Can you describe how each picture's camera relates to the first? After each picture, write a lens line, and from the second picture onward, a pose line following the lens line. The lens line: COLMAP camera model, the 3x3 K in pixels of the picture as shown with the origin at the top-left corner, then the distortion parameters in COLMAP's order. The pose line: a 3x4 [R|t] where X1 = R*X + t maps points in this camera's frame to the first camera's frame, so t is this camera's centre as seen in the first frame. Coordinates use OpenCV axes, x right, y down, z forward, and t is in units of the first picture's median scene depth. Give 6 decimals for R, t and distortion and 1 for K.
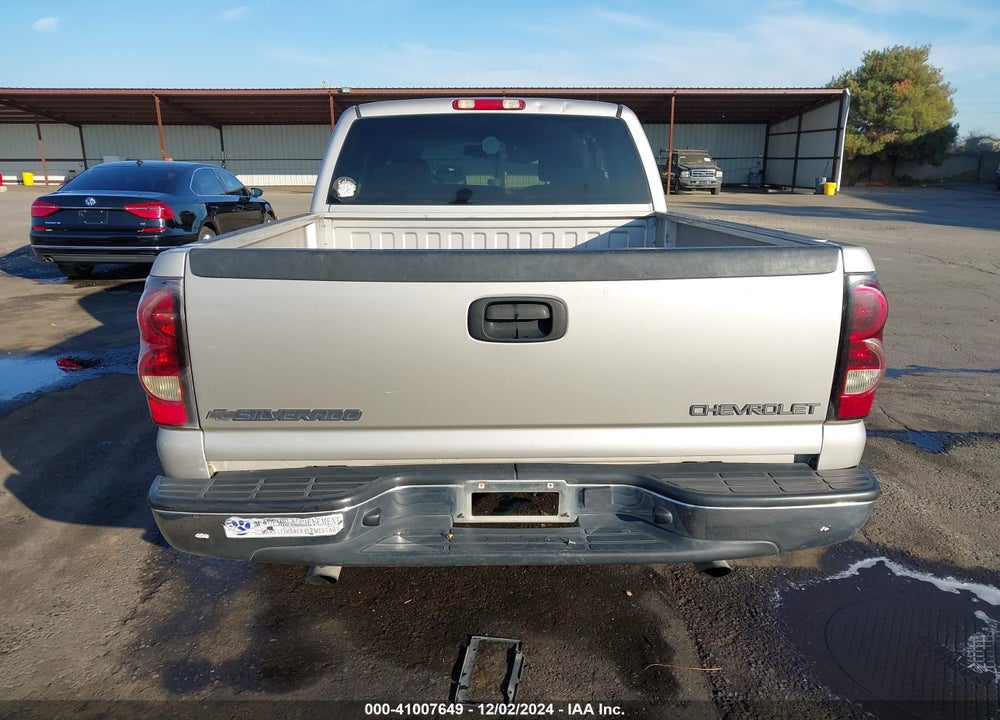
lens RADIAL K [[787.4, 0, 500.1], [0, 787.4, 365.8], [0, 0, 1]] dist [0.031071, -0.038287]
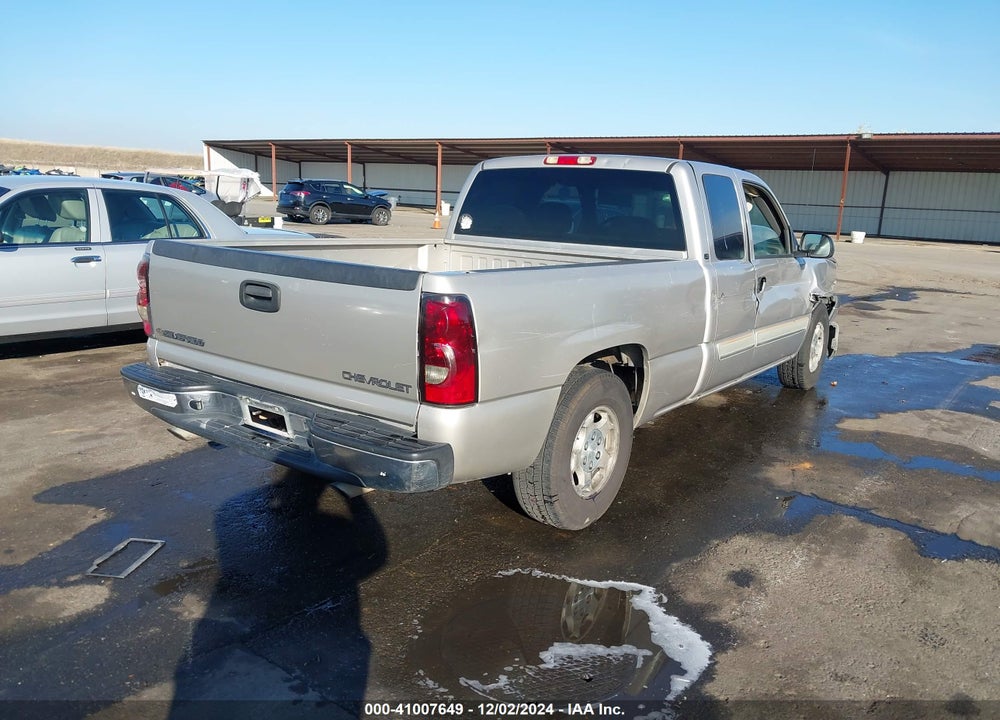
lens RADIAL K [[787.4, 0, 489.9], [0, 787.4, 359.5], [0, 0, 1]] dist [0.031071, -0.038287]
pose [[0.792921, 0.157242, -0.588686, 0.647760], [-0.192352, 0.981321, 0.003032, -0.013574], [0.578167, 0.110831, 0.808356, -0.007511]]
